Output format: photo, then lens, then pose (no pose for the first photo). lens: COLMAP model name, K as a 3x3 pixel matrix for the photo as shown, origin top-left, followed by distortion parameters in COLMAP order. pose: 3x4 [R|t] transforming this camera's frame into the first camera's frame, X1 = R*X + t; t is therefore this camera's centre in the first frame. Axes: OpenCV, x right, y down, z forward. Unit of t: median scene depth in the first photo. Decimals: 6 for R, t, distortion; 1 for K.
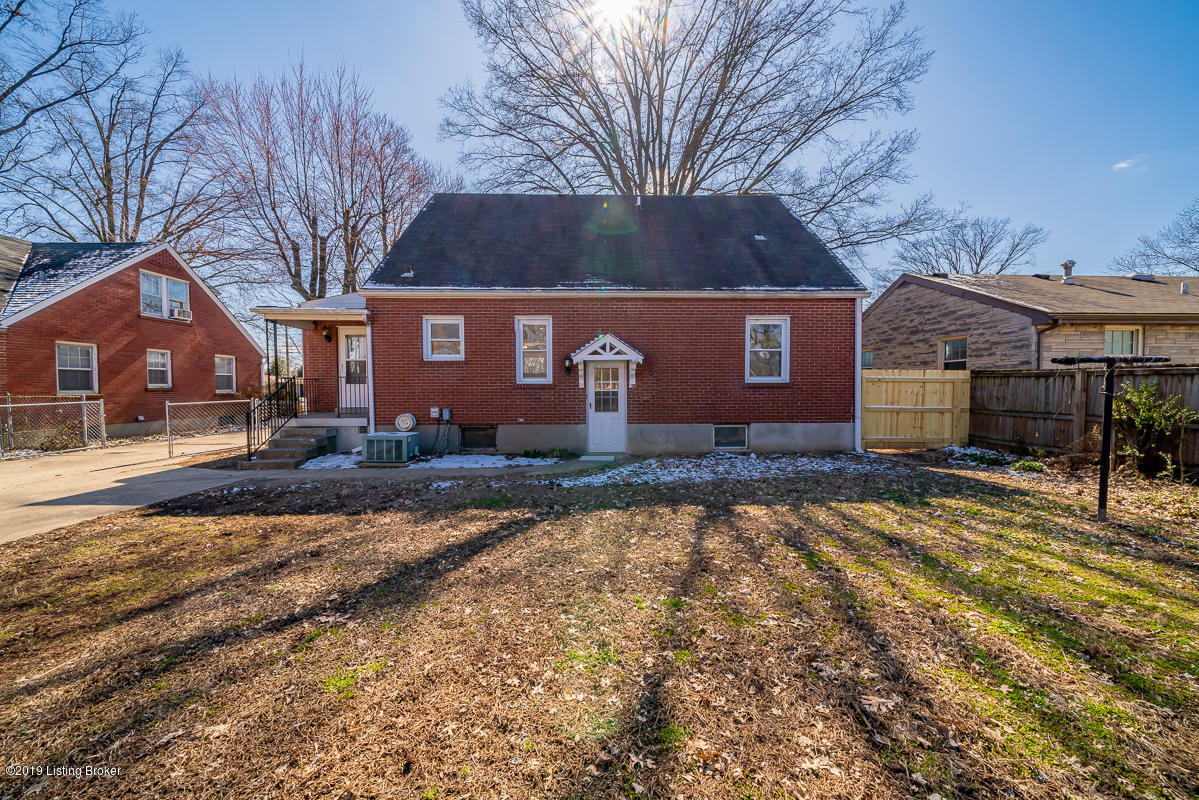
lens RADIAL K [[422.1, 0, 600.1], [0, 422.1, 400.7], [0, 0, 1]] dist [-0.006505, 0.000422]
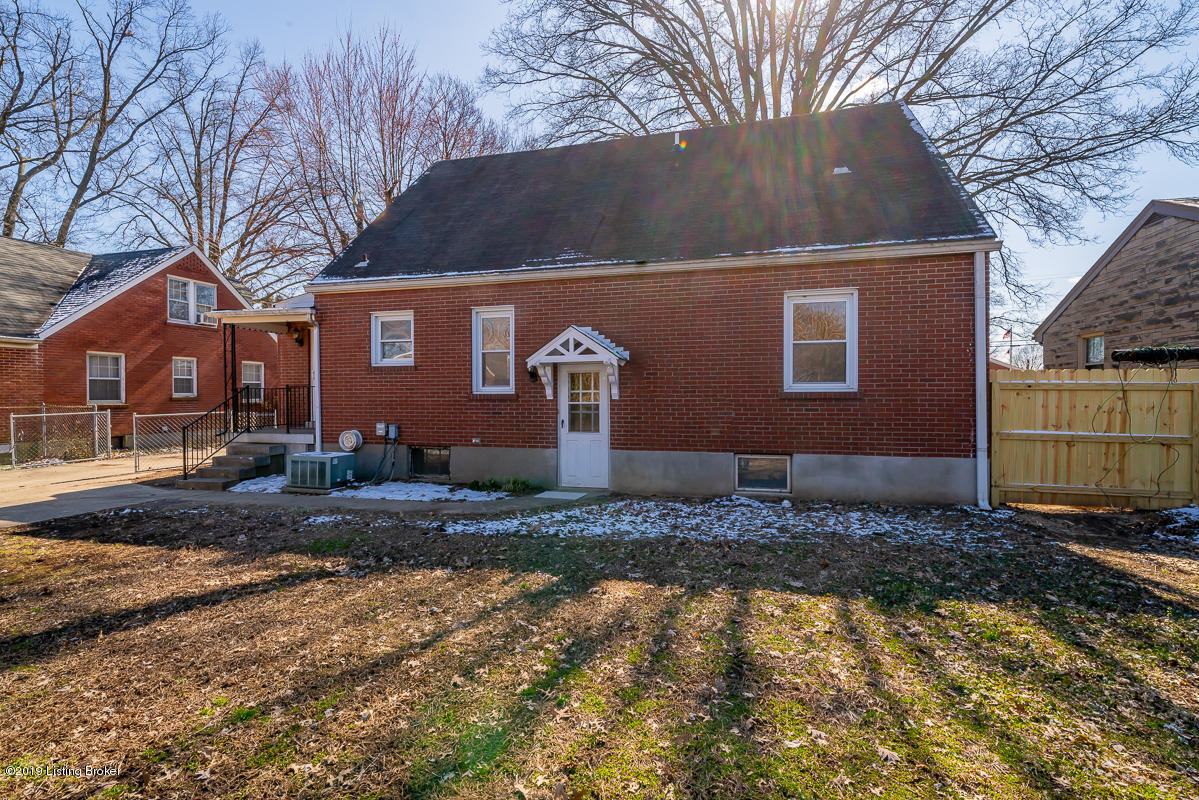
lens RADIAL K [[557.6, 0, 599.2], [0, 557.6, 396.0], [0, 0, 1]] dist [0.002135, -0.001245]
pose [[0.957942, 0.000123, -0.286963, 0.318900], [-0.007837, 0.999638, -0.025735, -0.011708], [0.286856, 0.026902, 0.957596, 0.079308]]
